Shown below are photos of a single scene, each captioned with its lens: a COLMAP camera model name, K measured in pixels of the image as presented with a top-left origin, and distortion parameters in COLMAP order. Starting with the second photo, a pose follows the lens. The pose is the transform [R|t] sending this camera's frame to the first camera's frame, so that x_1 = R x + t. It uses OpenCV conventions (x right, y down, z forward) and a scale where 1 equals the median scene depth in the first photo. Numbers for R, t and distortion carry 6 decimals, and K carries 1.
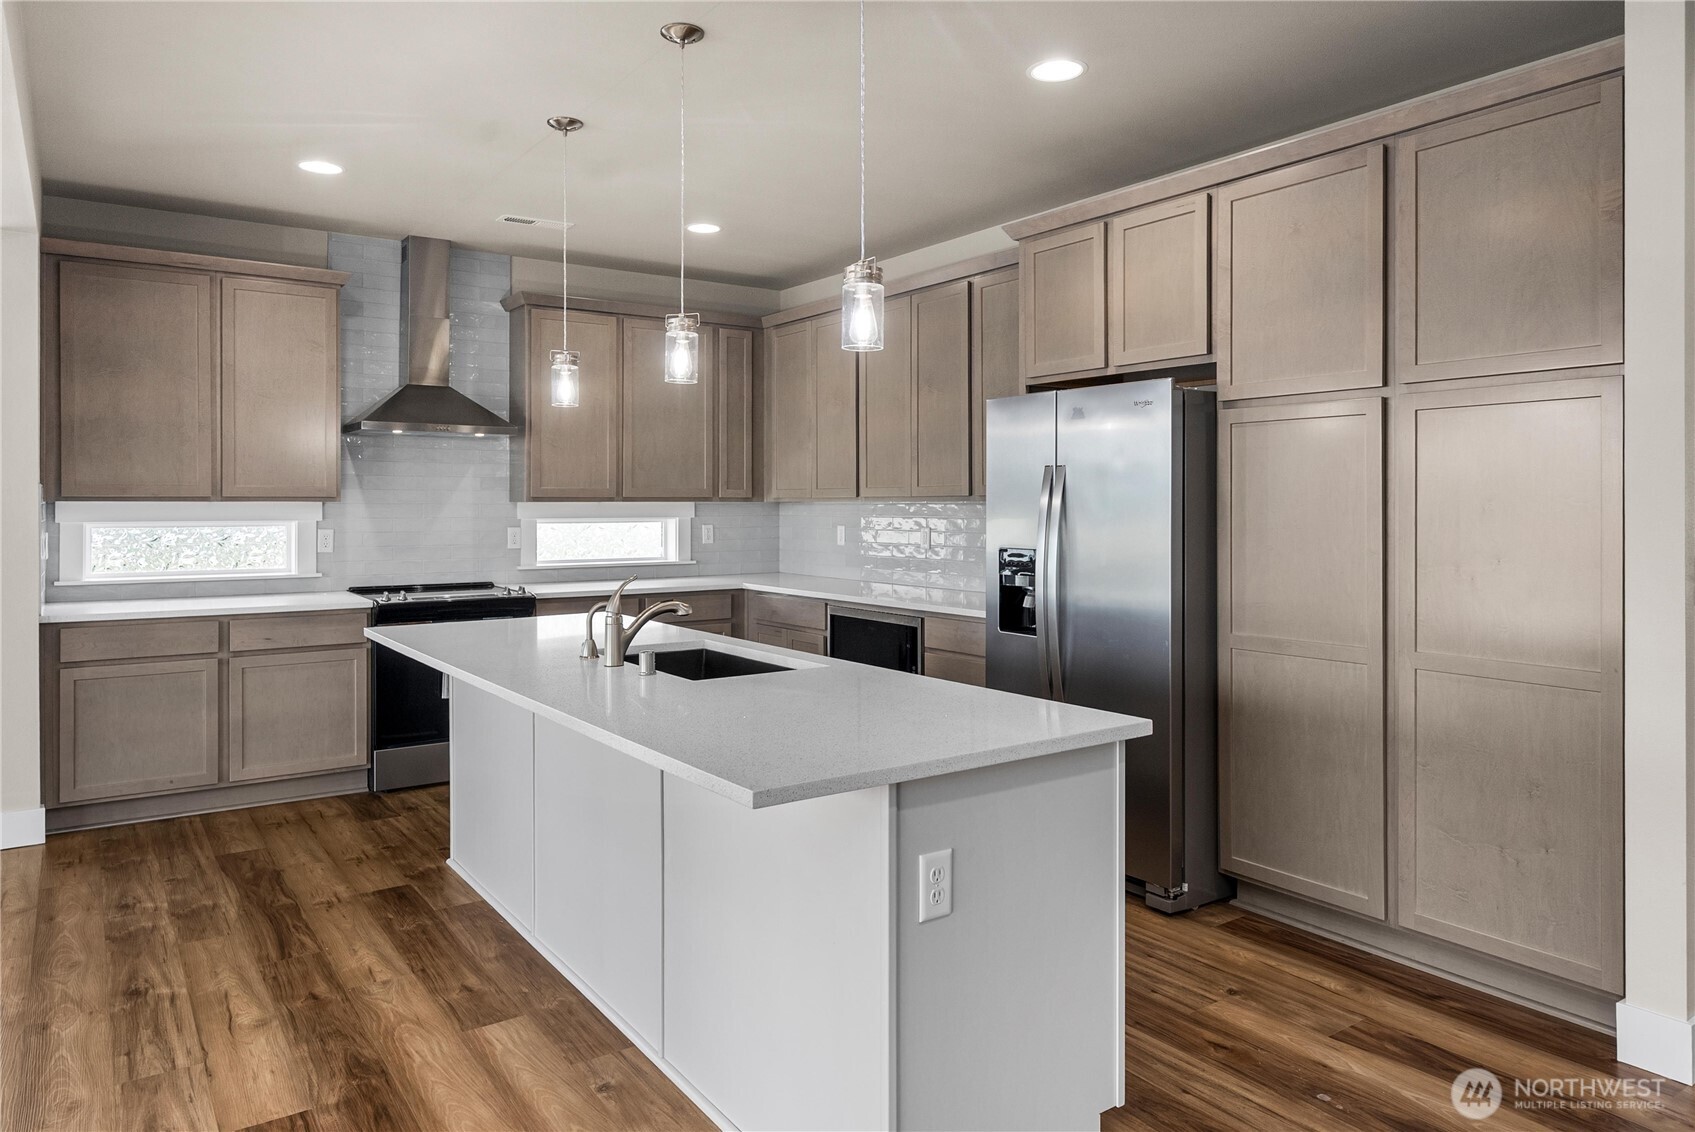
lens RADIAL K [[1092.6, 0, 849.8], [0, 1092.6, 511.9], [0, 0, 1]] dist [-0.010673, 0.002617]
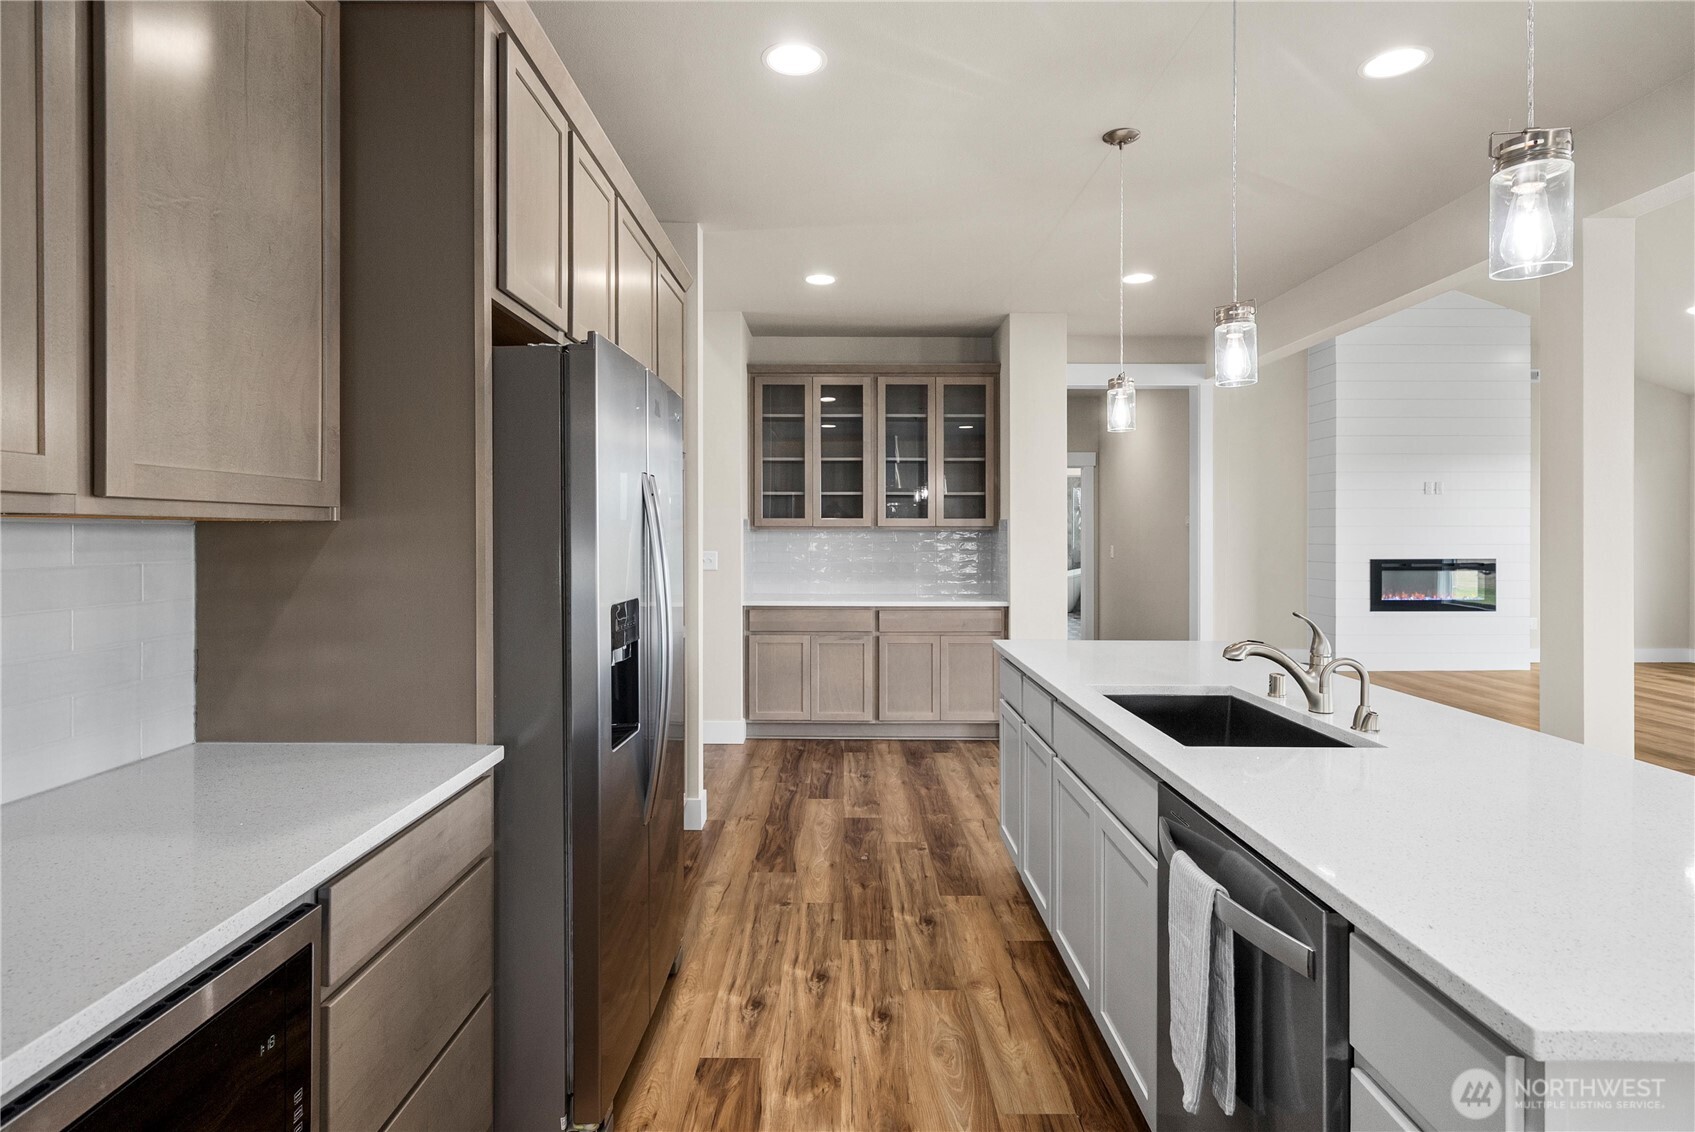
lens RADIAL K [[883.2, 0, 852.8], [0, 883.2, 530.5], [0, 0, 1]] dist [0.004738, 0.001042]
pose [[-0.822585, -0.002090, 0.568639, -0.201052], [-0.000615, 0.999996, 0.002786, -0.006832], [-0.568643, 0.001942, -0.822582, 1.154179]]
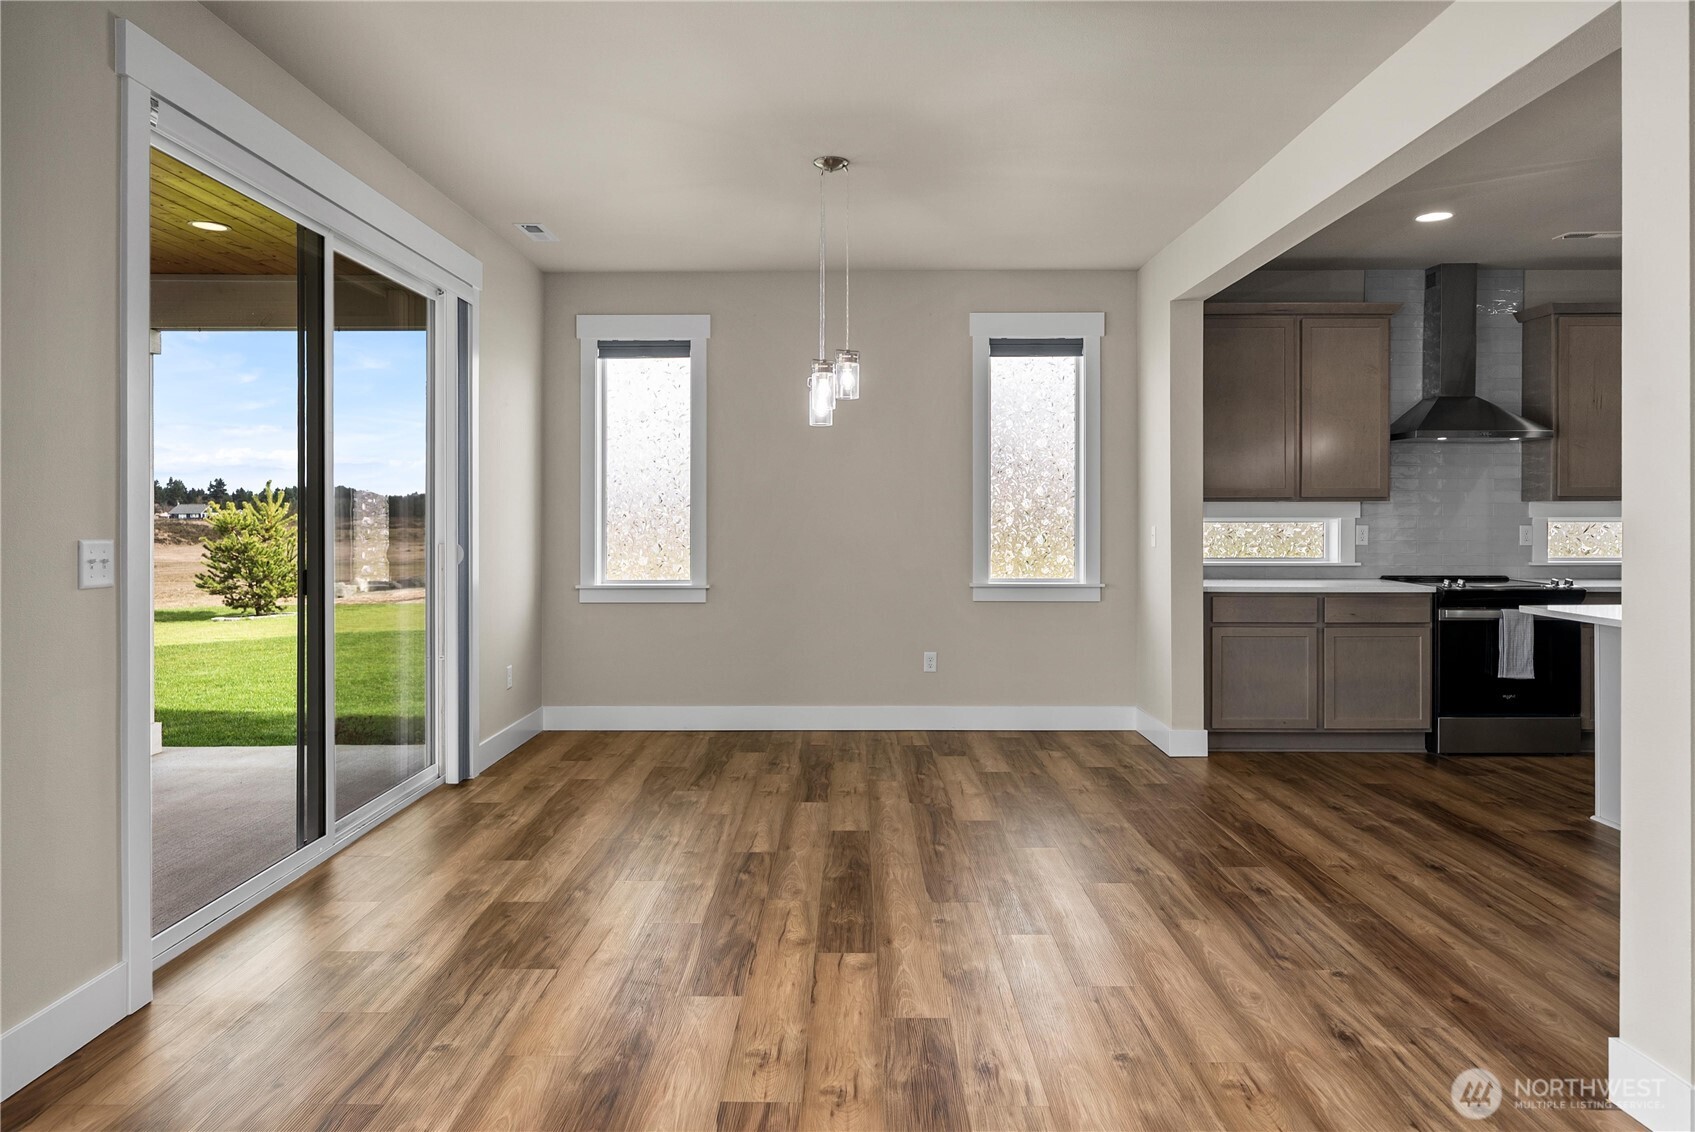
lens RADIAL K [[1074.7, 0, 842.1], [0, 1074.7, 521.3], [0, 0, 1]] dist [-0.002960, 0.002040]
pose [[0.812553, 0.002038, -0.582884, -0.306439], [-0.002222, 0.999997, 0.000399, 0.014581], [0.582883, 0.000971, 0.812556, -0.304184]]
